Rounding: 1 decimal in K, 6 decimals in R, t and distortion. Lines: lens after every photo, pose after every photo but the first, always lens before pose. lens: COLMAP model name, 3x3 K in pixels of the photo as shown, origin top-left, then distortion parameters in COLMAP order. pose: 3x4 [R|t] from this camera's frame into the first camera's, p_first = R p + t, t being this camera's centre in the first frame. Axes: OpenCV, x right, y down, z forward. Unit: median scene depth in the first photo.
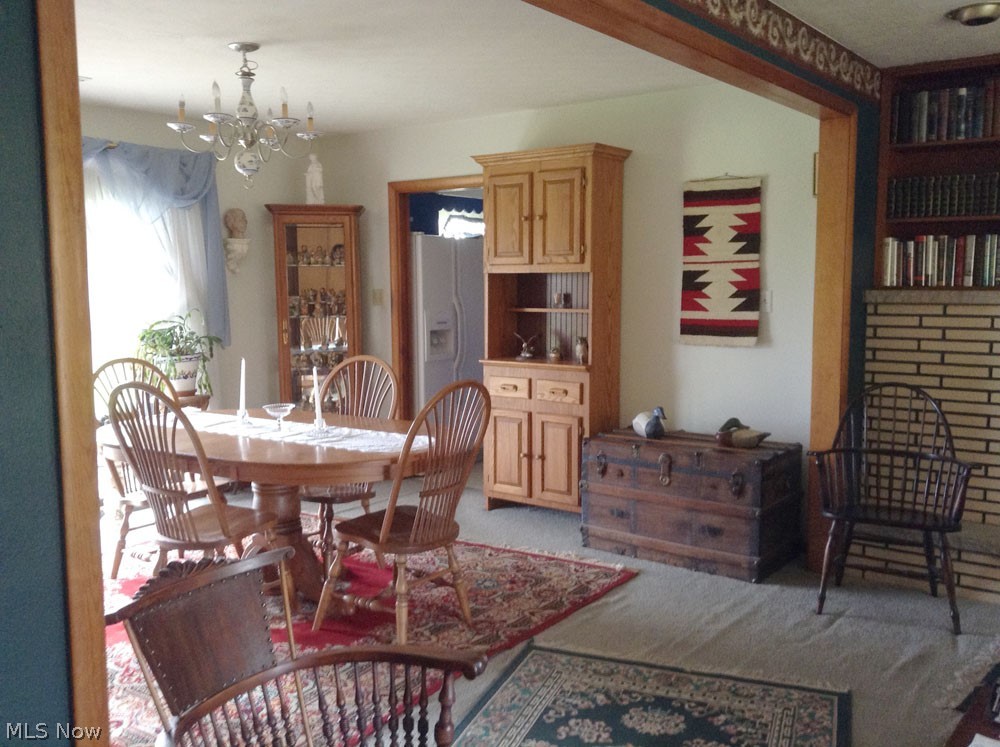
lens RADIAL K [[921.9, 0, 504.2], [0, 921.9, 371.3], [0, 0, 1]] dist [0.038321, 0.000000]
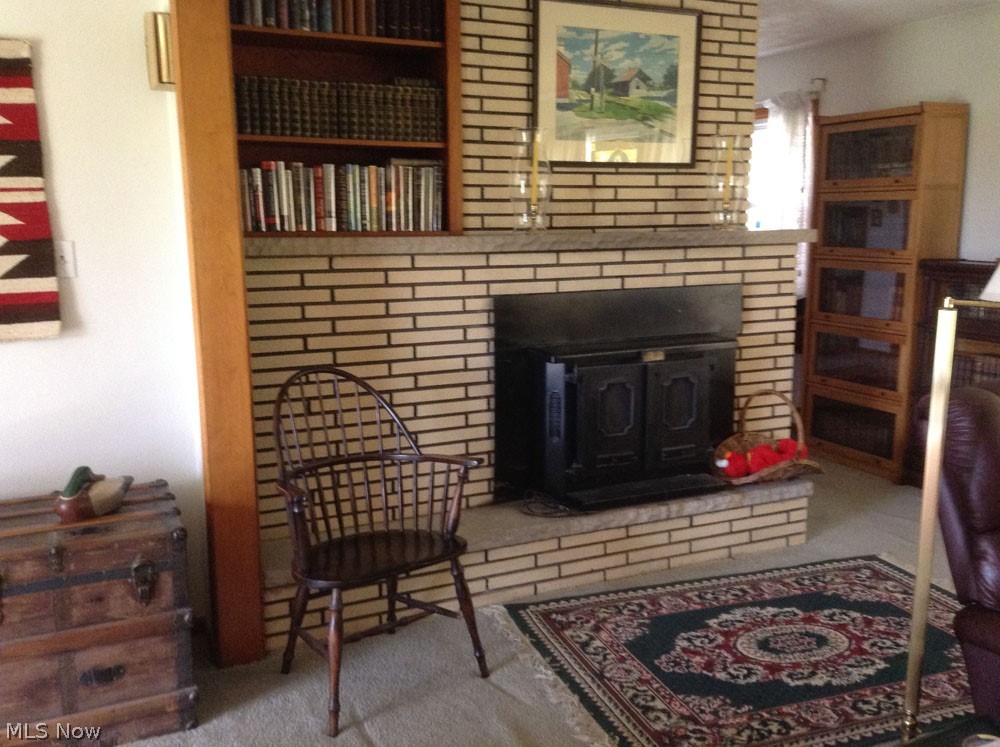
lens RADIAL K [[921.9, 0, 489.6], [0, 921.9, 381.1], [0, 0, 1]] dist [0.038321, 0.000000]
pose [[0.480964, -0.159404, 0.862127, -0.122499], [0.088533, 0.987137, 0.133127, -0.058585], [-0.872259, 0.012297, 0.488890, 0.510621]]
